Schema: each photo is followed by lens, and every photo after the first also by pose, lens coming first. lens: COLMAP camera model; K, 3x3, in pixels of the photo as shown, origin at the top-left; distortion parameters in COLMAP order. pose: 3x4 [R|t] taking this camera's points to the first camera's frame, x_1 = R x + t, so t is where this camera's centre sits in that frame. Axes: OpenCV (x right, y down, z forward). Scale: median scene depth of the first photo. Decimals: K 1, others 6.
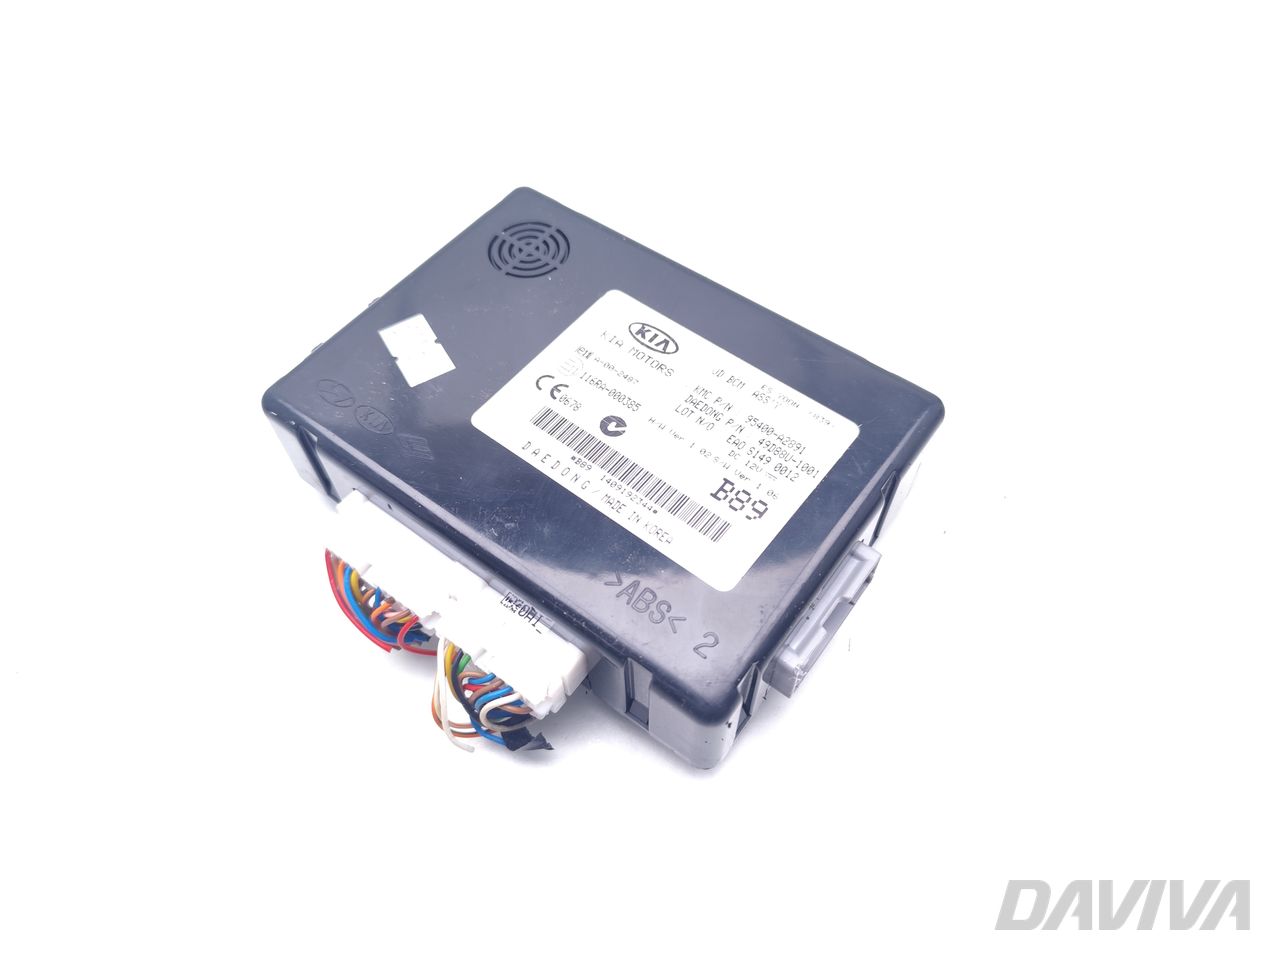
lens RADIAL K [[925.5, 0, 624.9], [0, 925.5, 479.0], [0, 0, 1]] dist [0.078439, -0.000059]
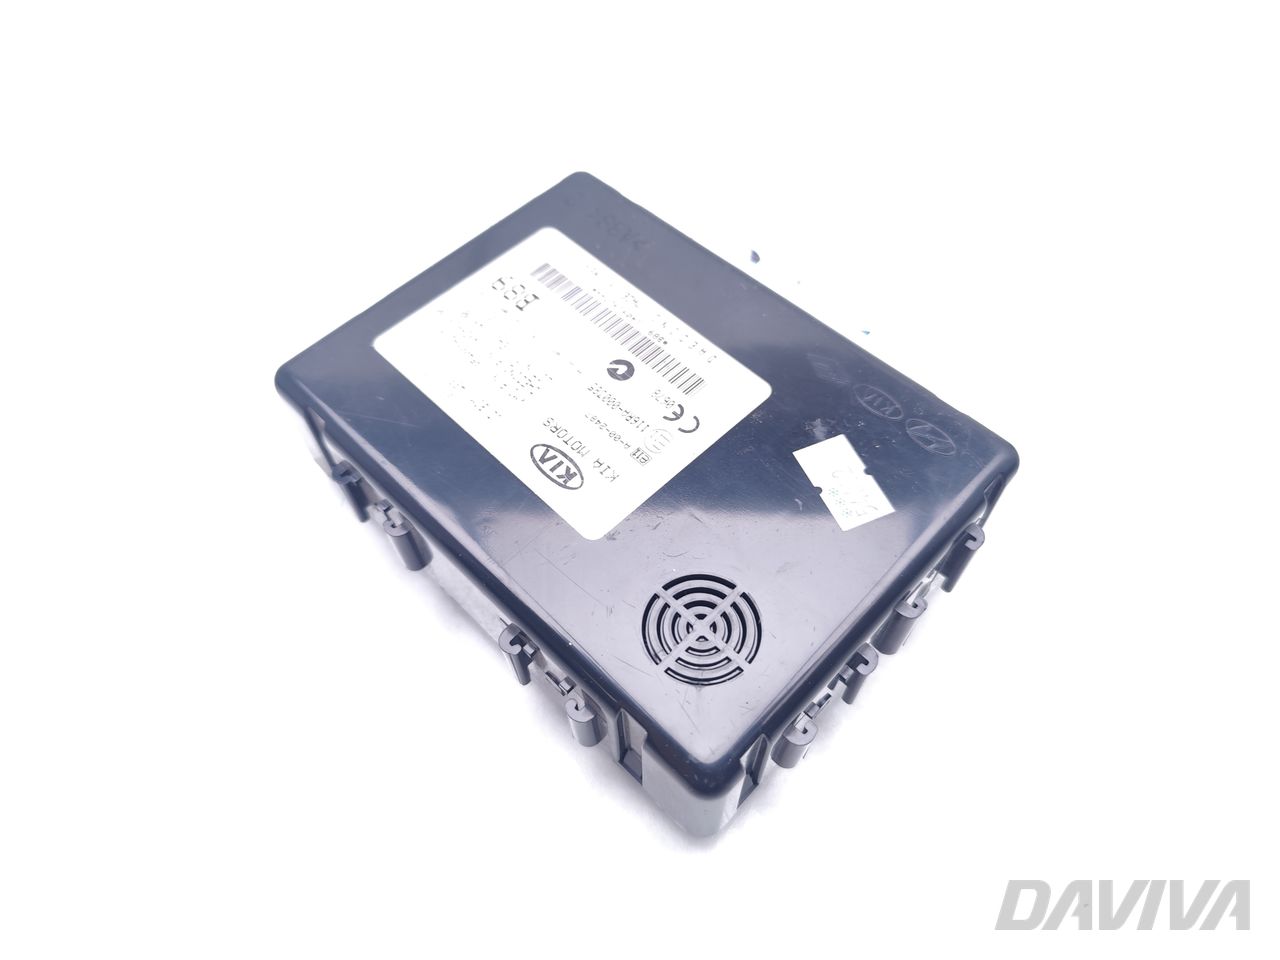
lens RADIAL K [[925.5, 0, 624.9], [0, 925.5, 479.0], [0, 0, 1]] dist [0.078439, -0.000059]
pose [[-0.991105, -0.091448, 0.096681, -0.118673], [0.125085, -0.392157, 0.911354, -0.964809], [-0.045428, 0.915341, 0.400108, 0.715897]]
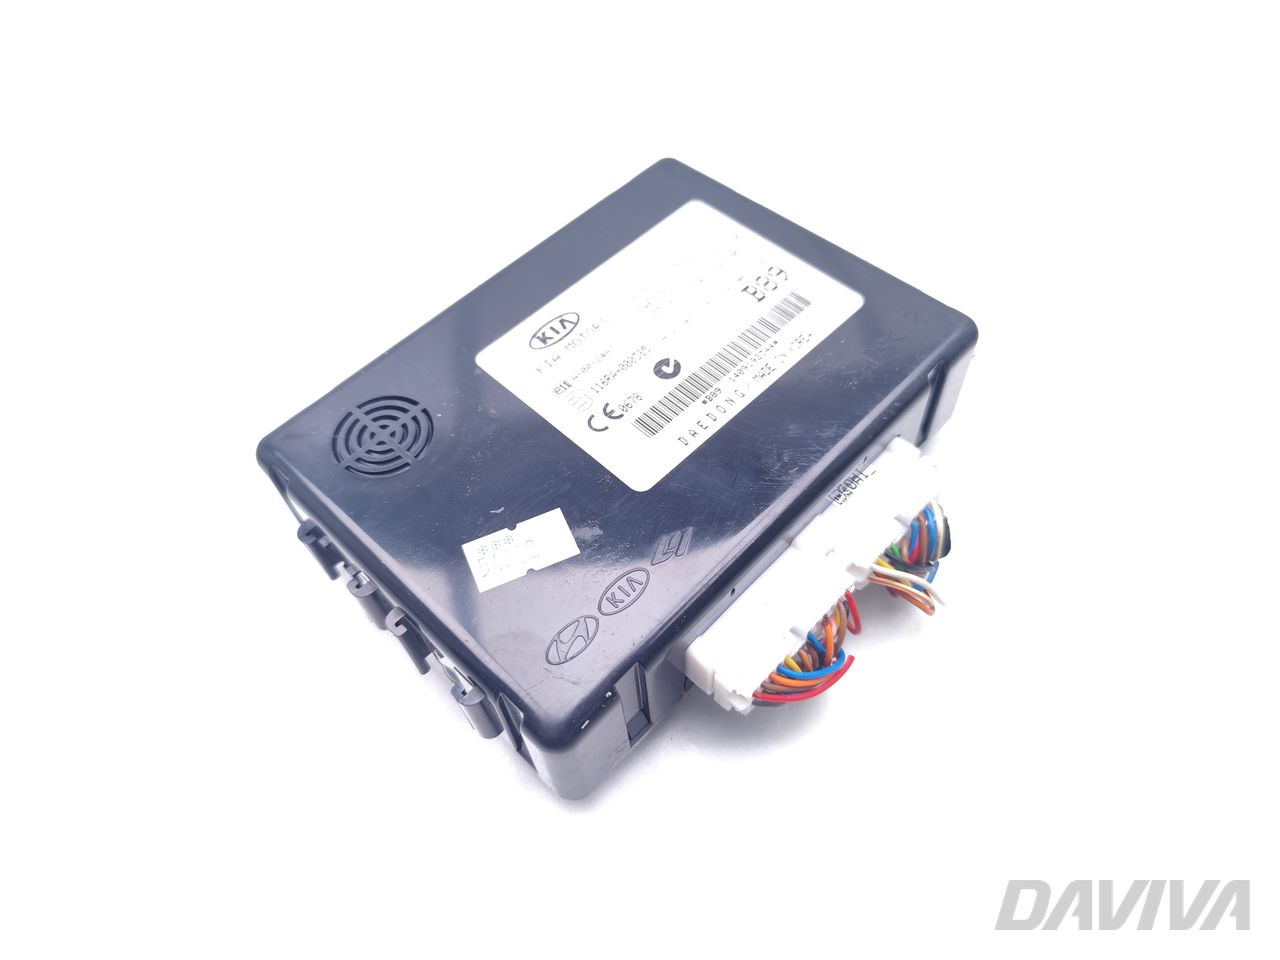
lens RADIAL K [[925.5, 0, 624.9], [0, 925.5, 479.0], [0, 0, 1]] dist [0.078439, -0.000059]
pose [[0.126434, -0.811858, 0.570002, -0.650580], [0.859598, 0.376450, 0.345509, -0.379261], [-0.495081, 0.446288, 0.745467, 0.358157]]
